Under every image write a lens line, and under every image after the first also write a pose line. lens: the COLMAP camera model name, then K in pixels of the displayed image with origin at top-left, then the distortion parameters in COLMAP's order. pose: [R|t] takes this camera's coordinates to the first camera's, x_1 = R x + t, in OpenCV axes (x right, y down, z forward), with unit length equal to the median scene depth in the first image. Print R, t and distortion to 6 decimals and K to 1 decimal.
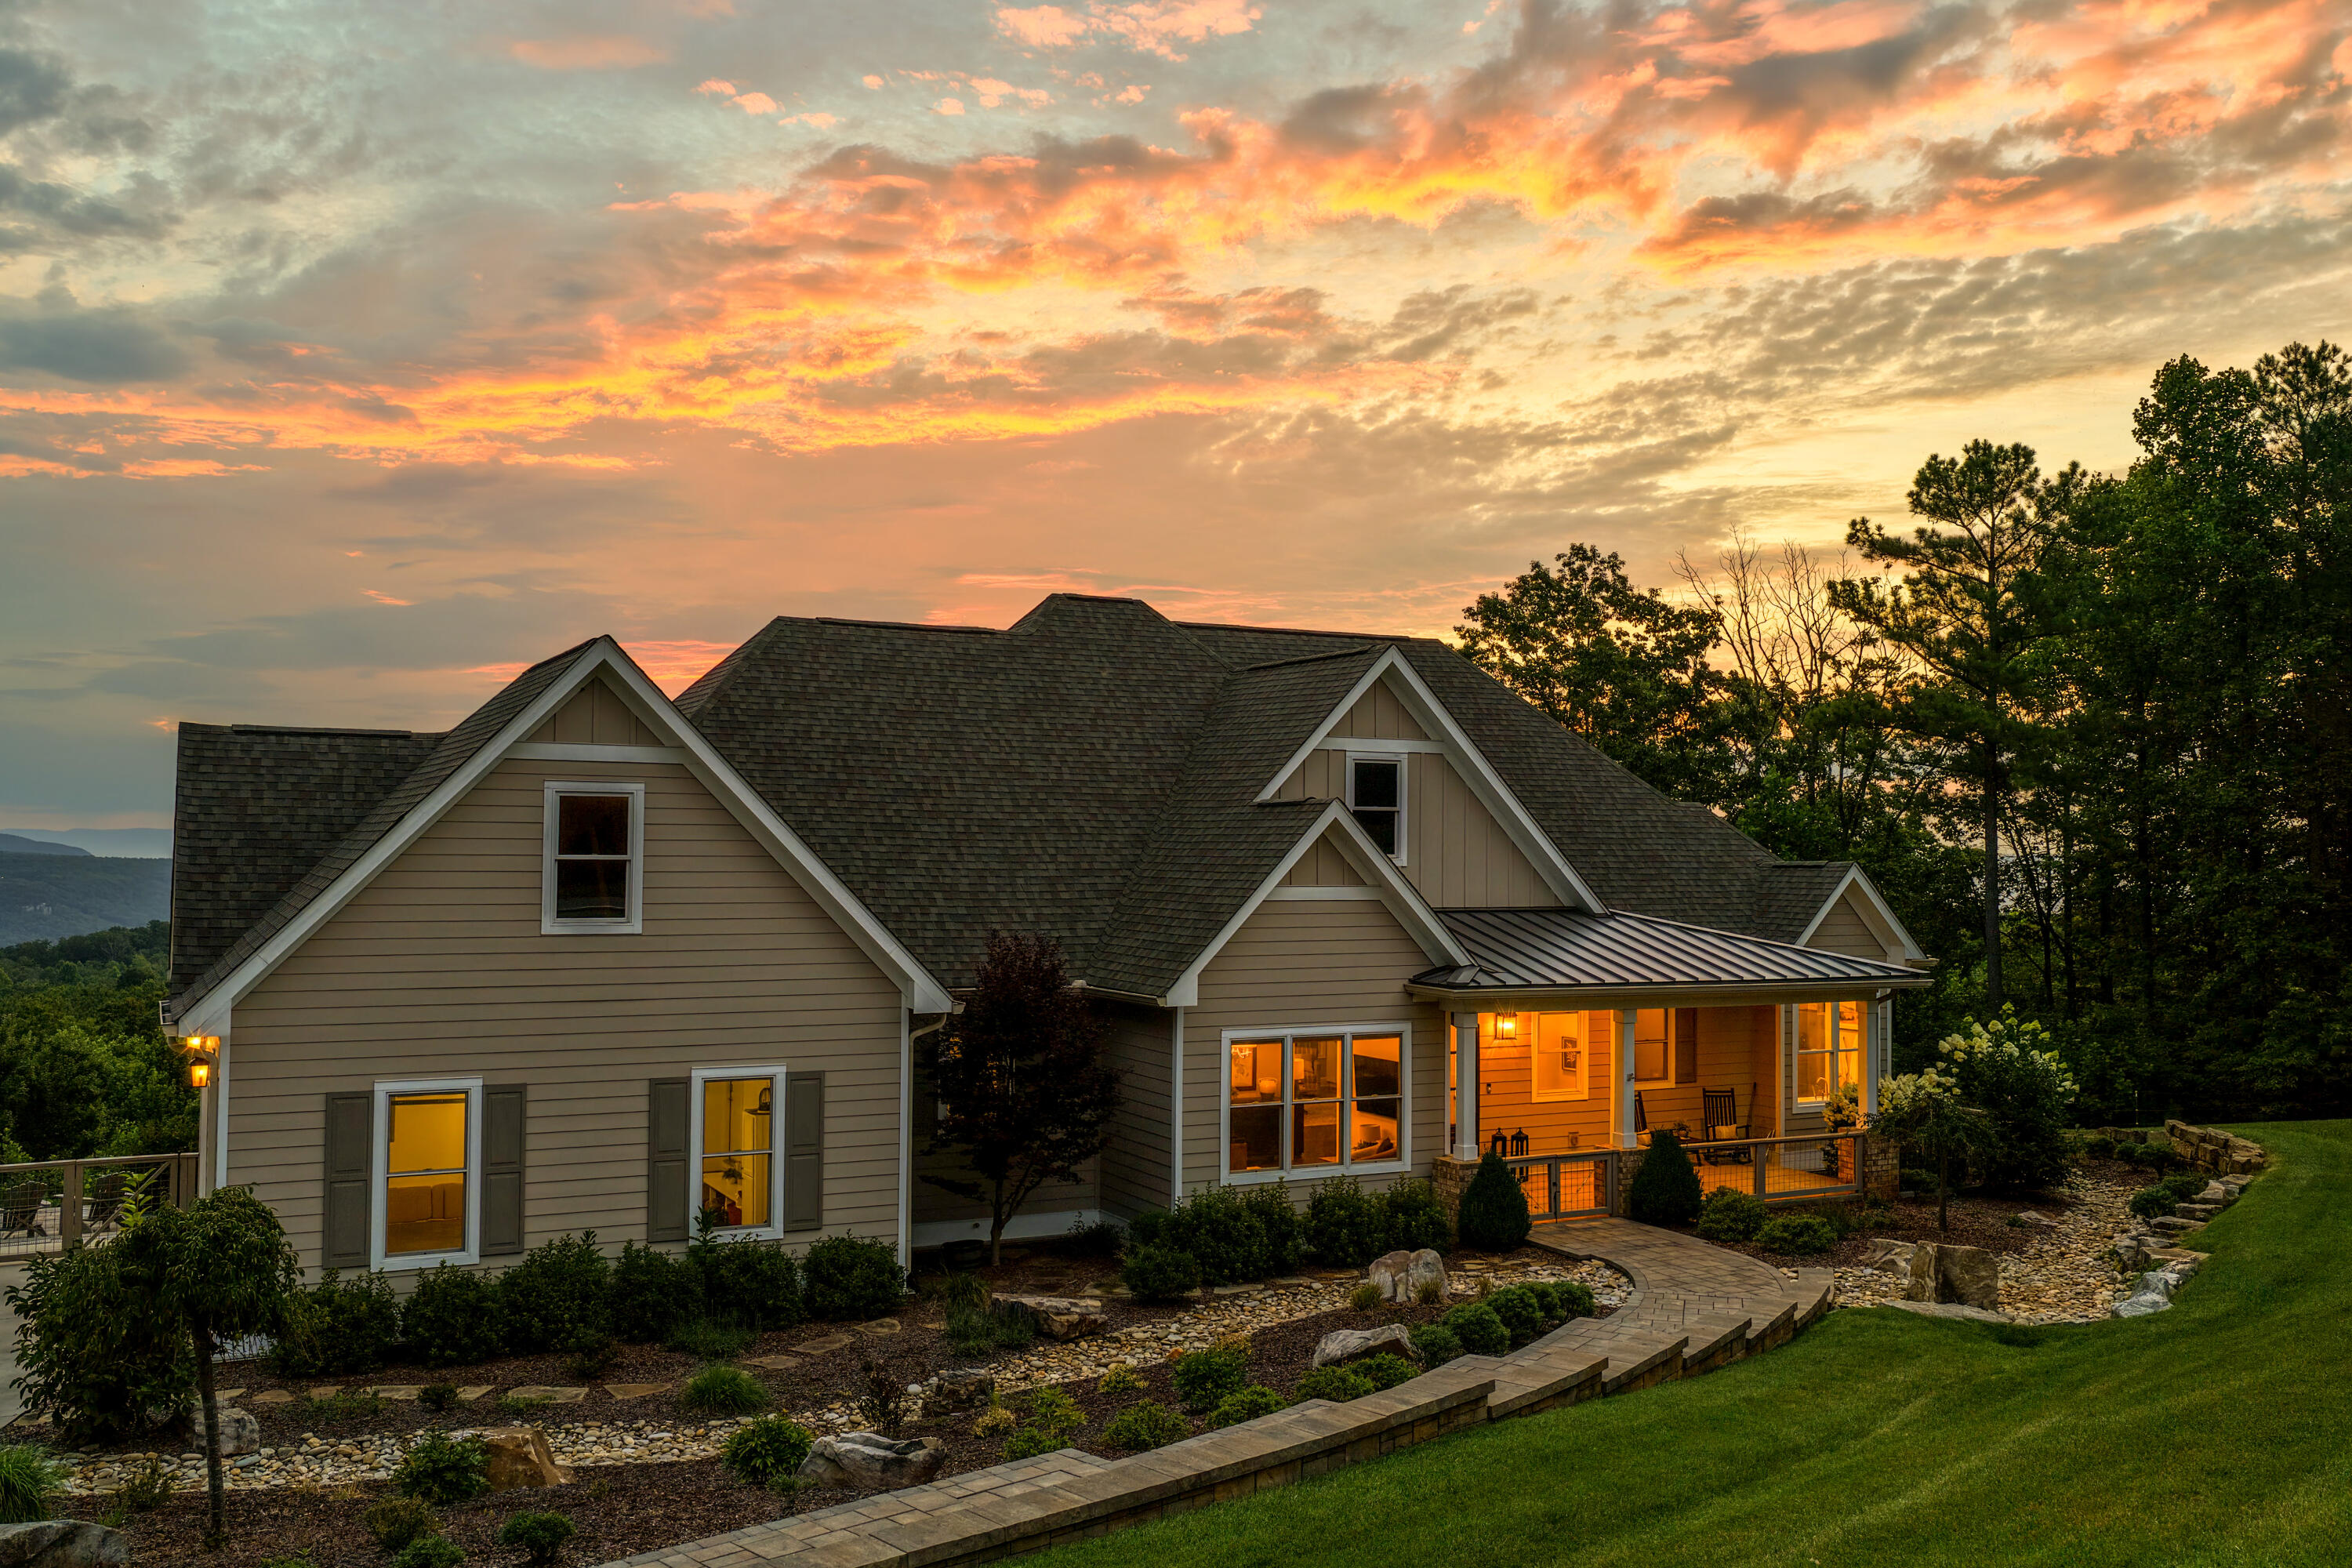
lens RADIAL K [[1983.3, 0, 1189.2], [0, 1983.3, 784.9], [0, 0, 1]] dist [-0.005768, 0.028001]
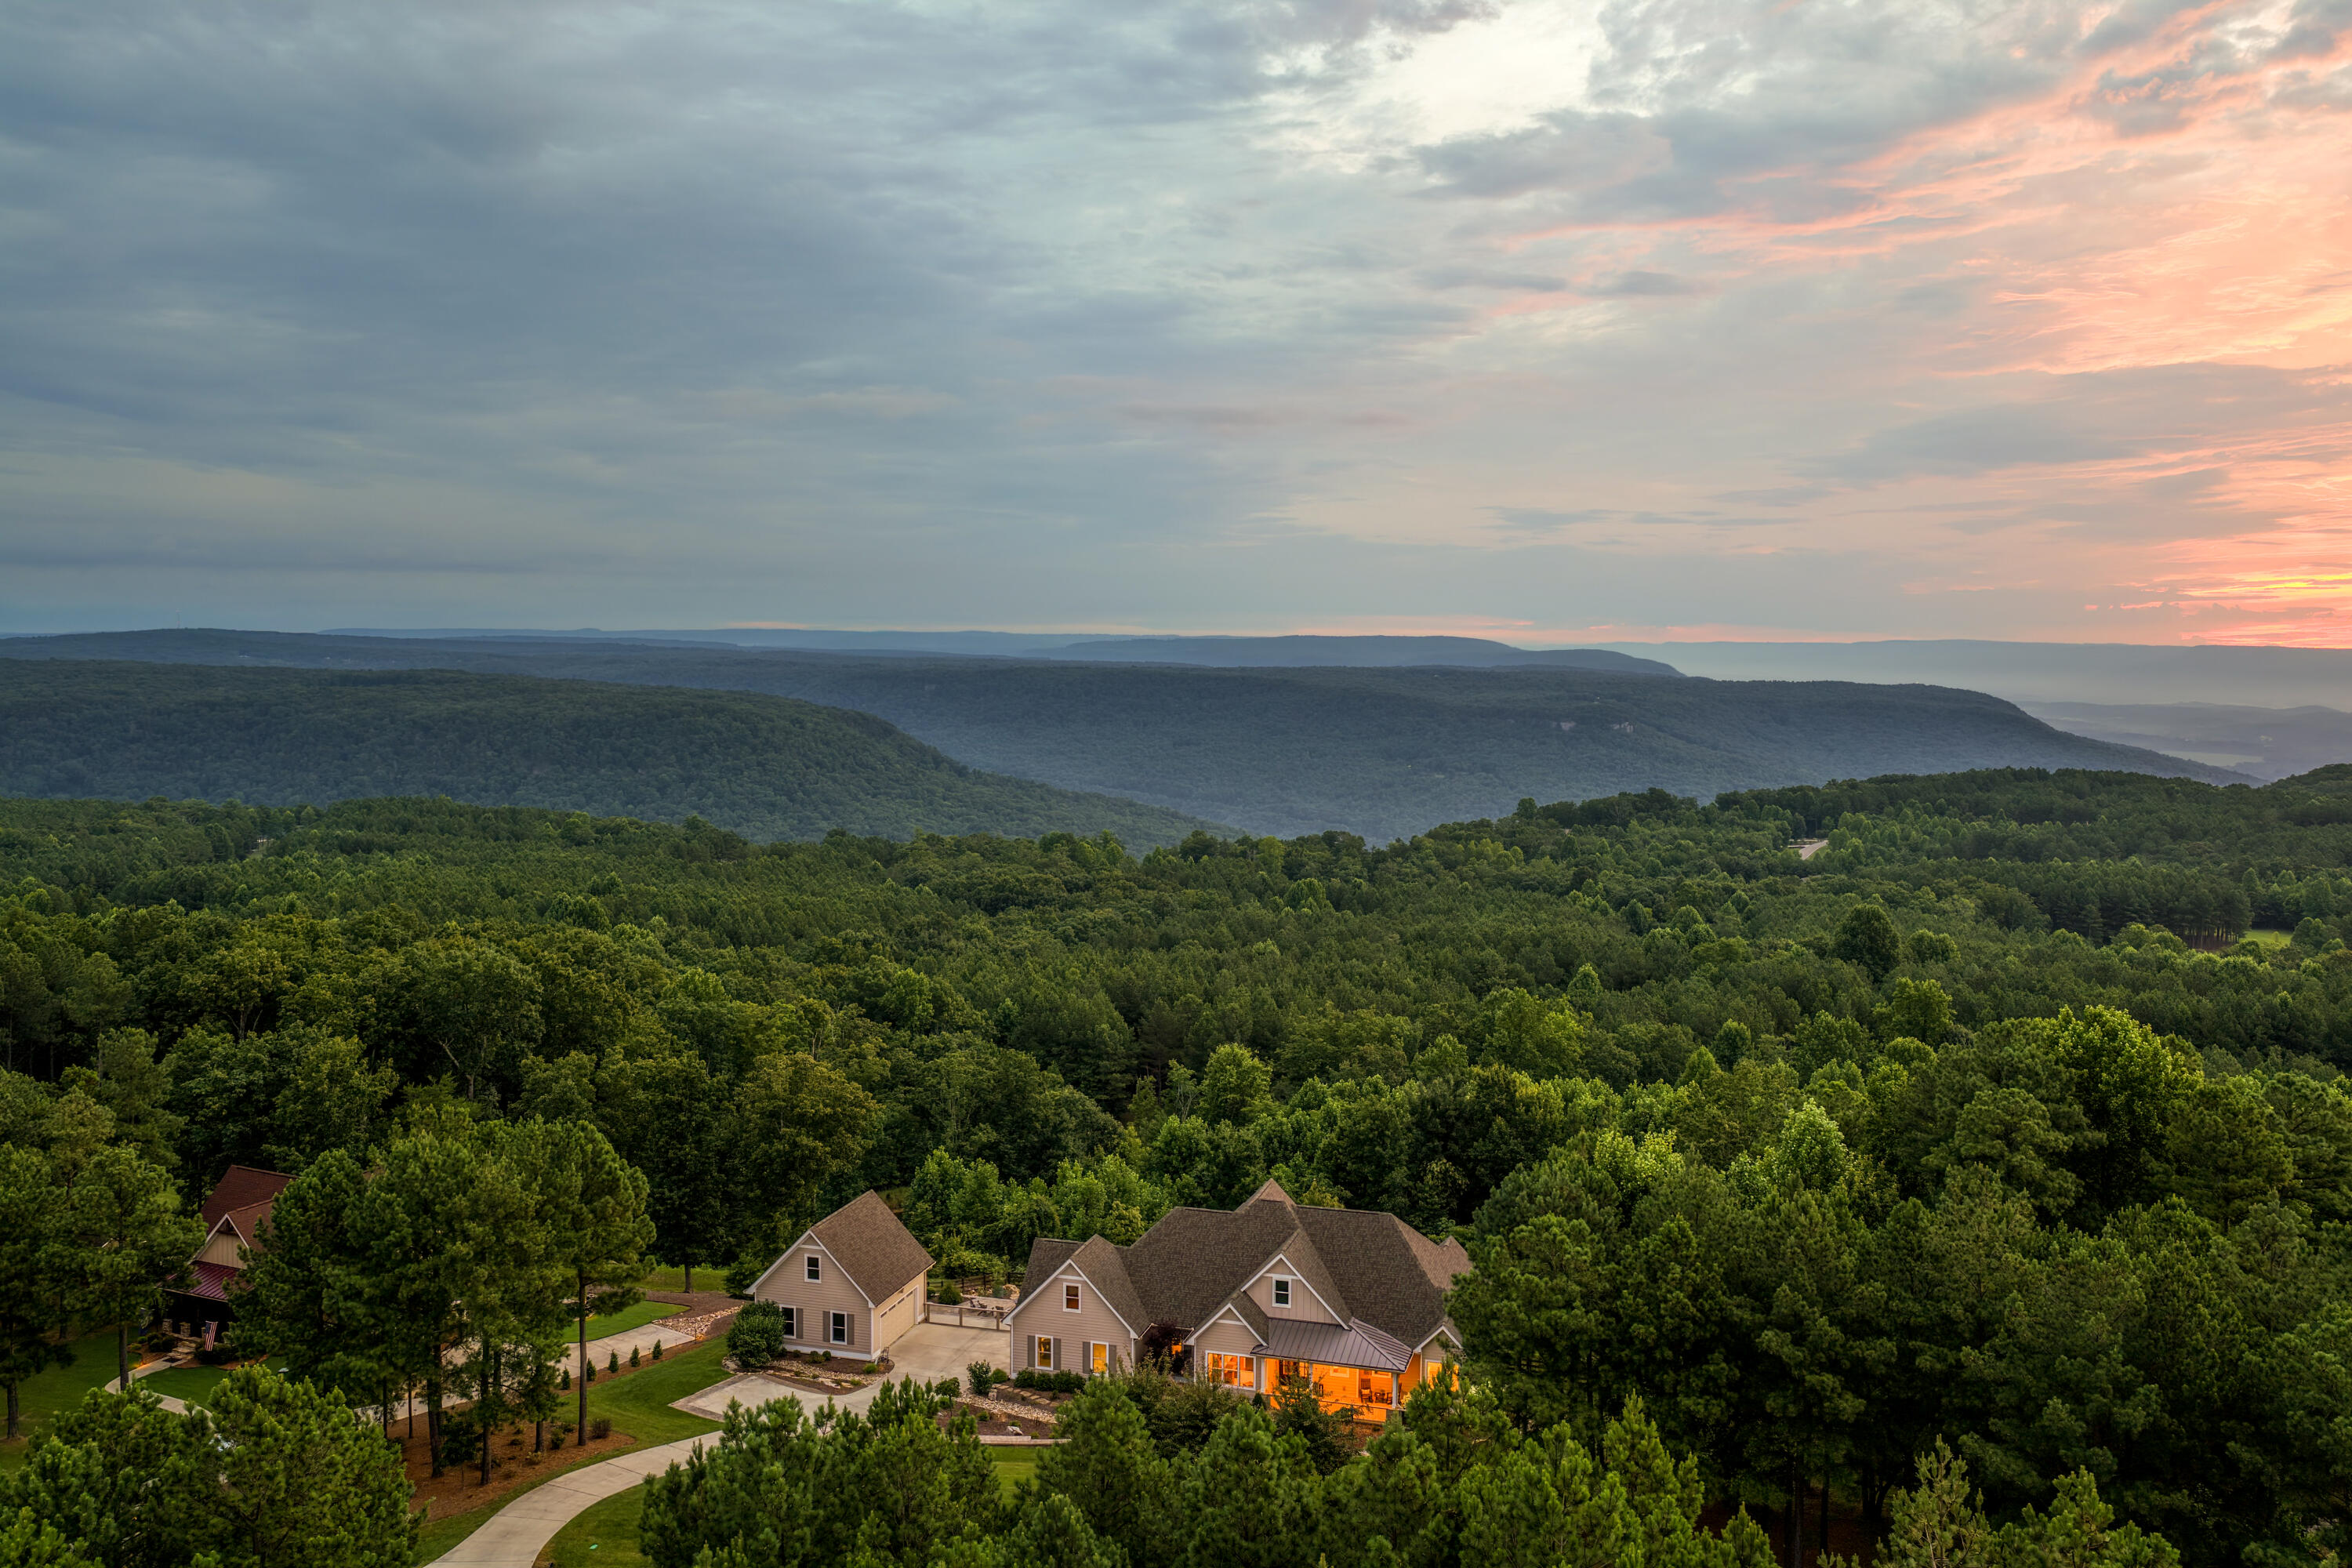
lens RADIAL K [[1983.3, 0, 1170.5], [0, 1983.3, 767.0], [0, 0, 1]] dist [-0.005768, 0.028001]
pose [[0.720506, 0.042607, -0.692138, 2.964374], [0.023900, 0.995992, 0.086191, -1.552179], [0.693037, -0.078643, 0.716600, -2.104562]]
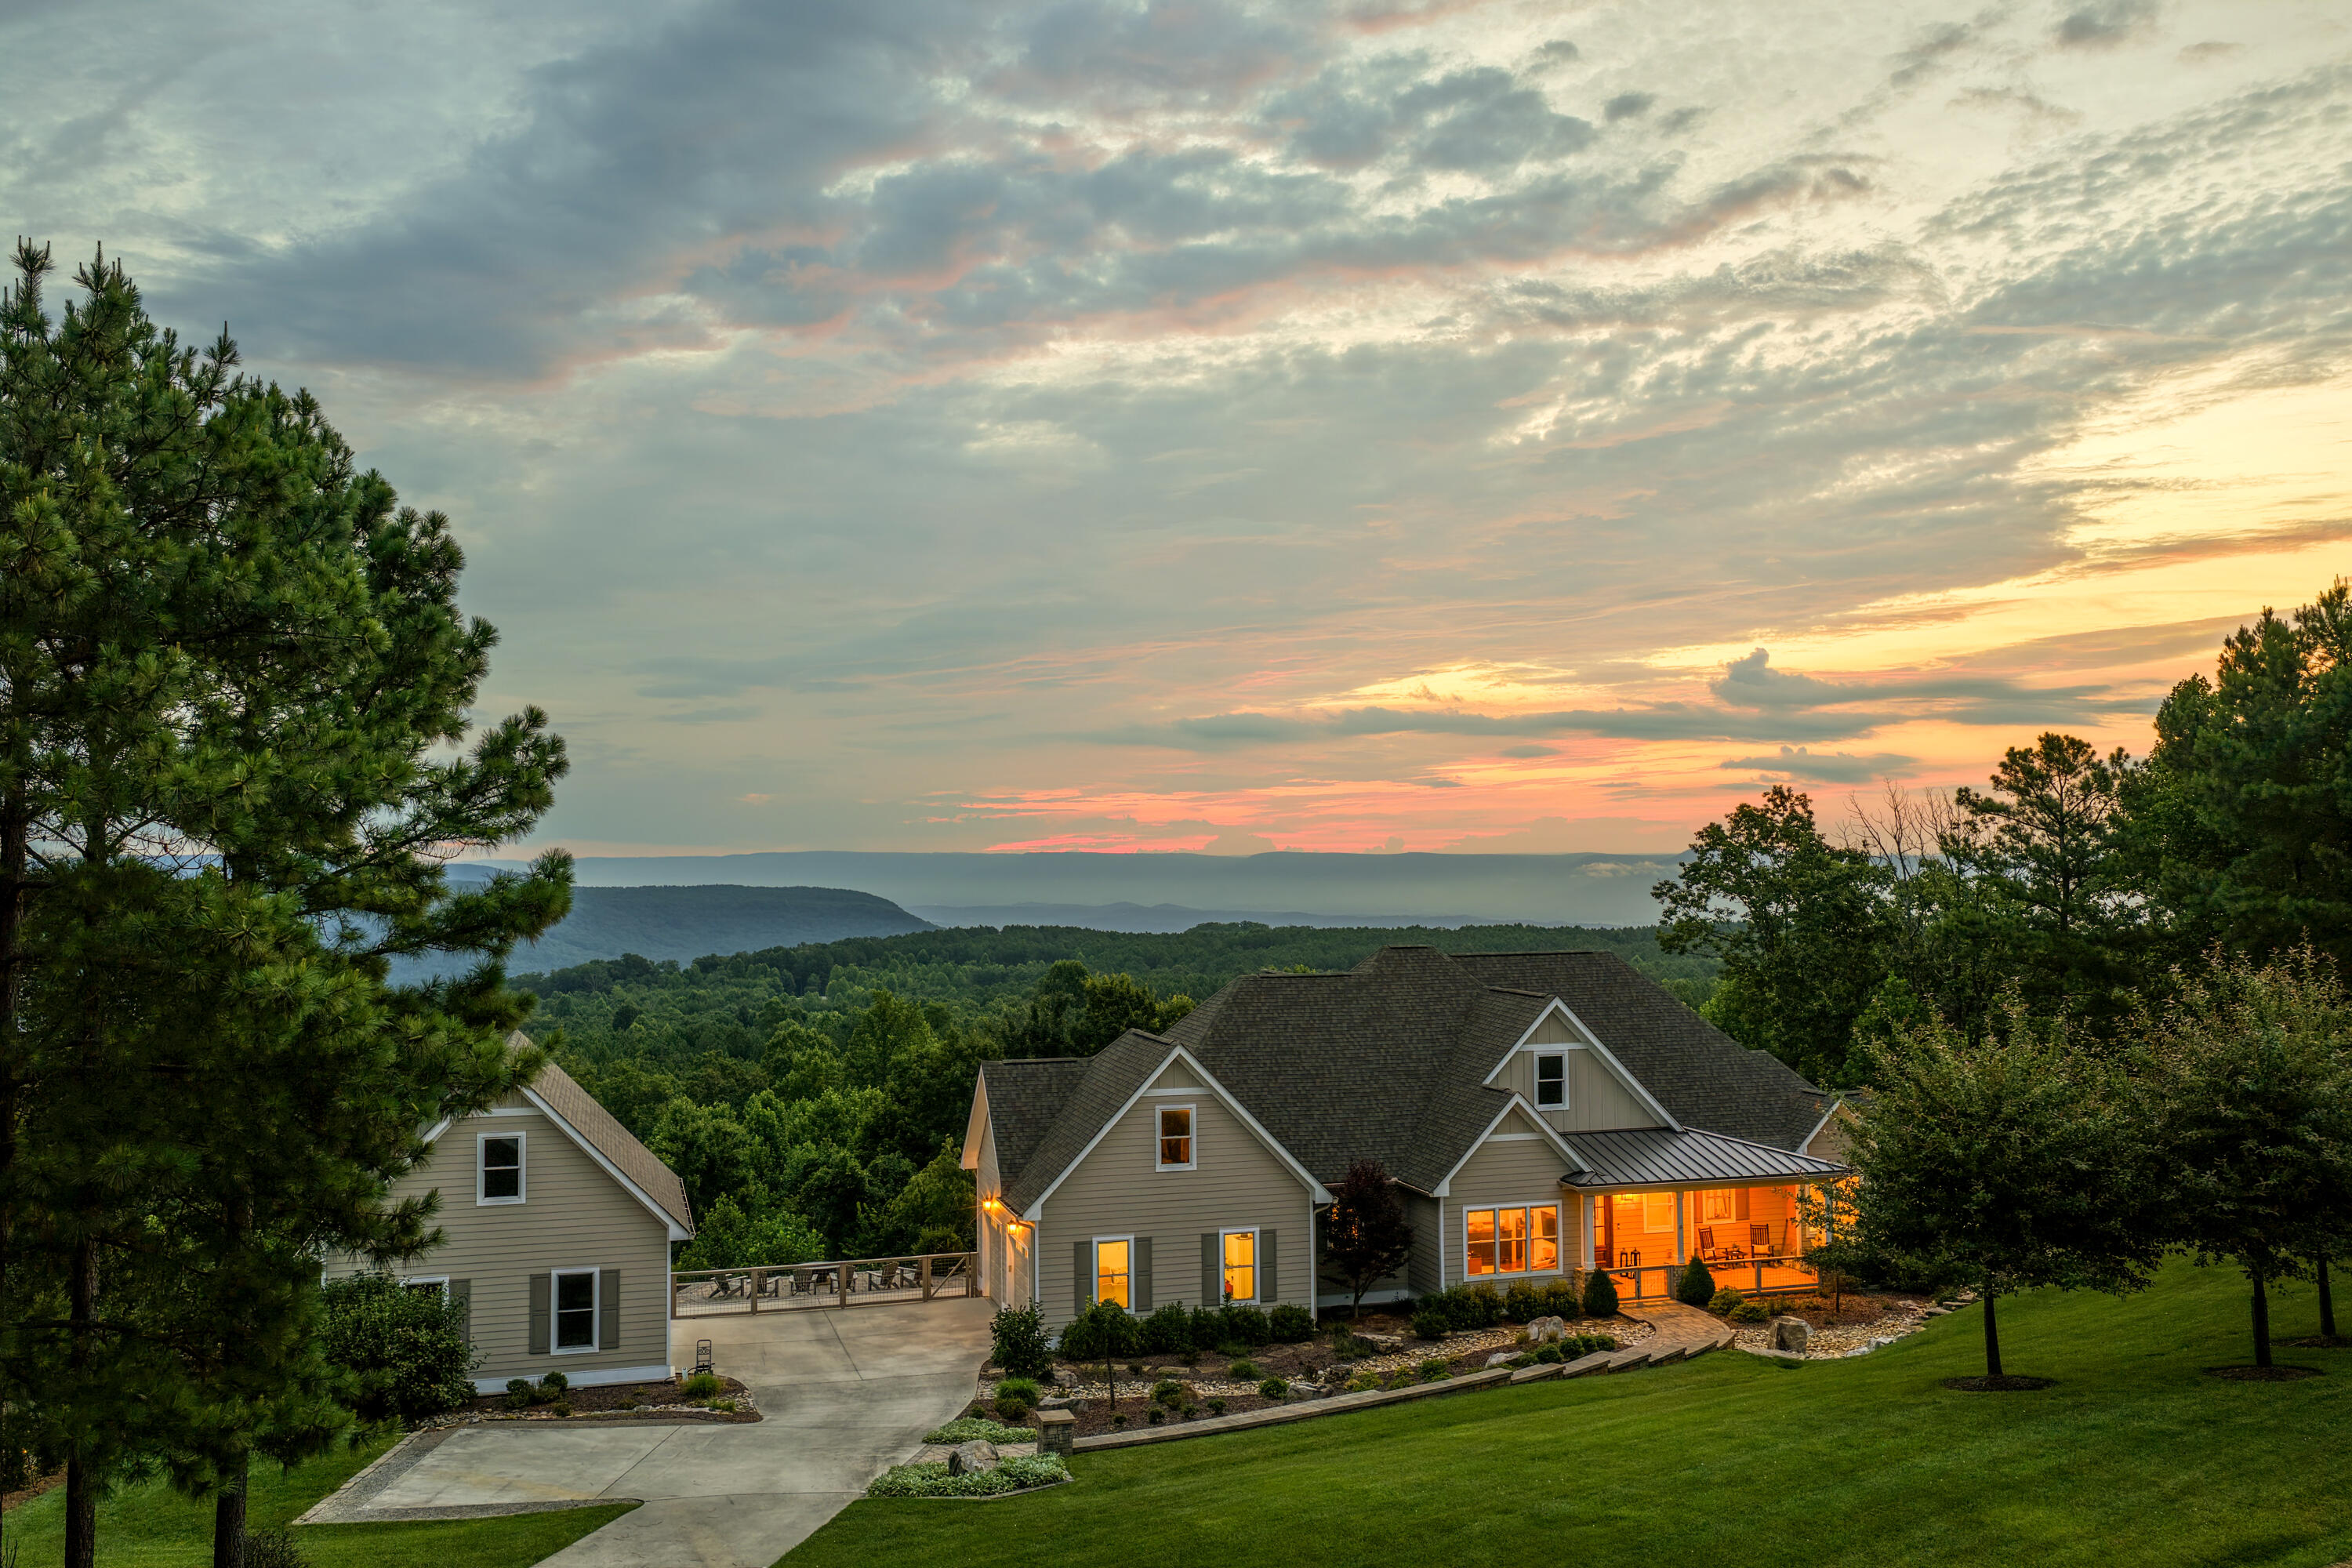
lens RADIAL K [[1983.3, 0, 1188.7], [0, 1983.3, 778.3], [0, 0, 1]] dist [-0.005768, 0.028001]
pose [[0.981544, -0.025795, -0.189491, 0.141457], [0.024302, 0.999653, -0.010199, -0.313249], [0.189688, 0.005406, 0.981829, -1.105494]]
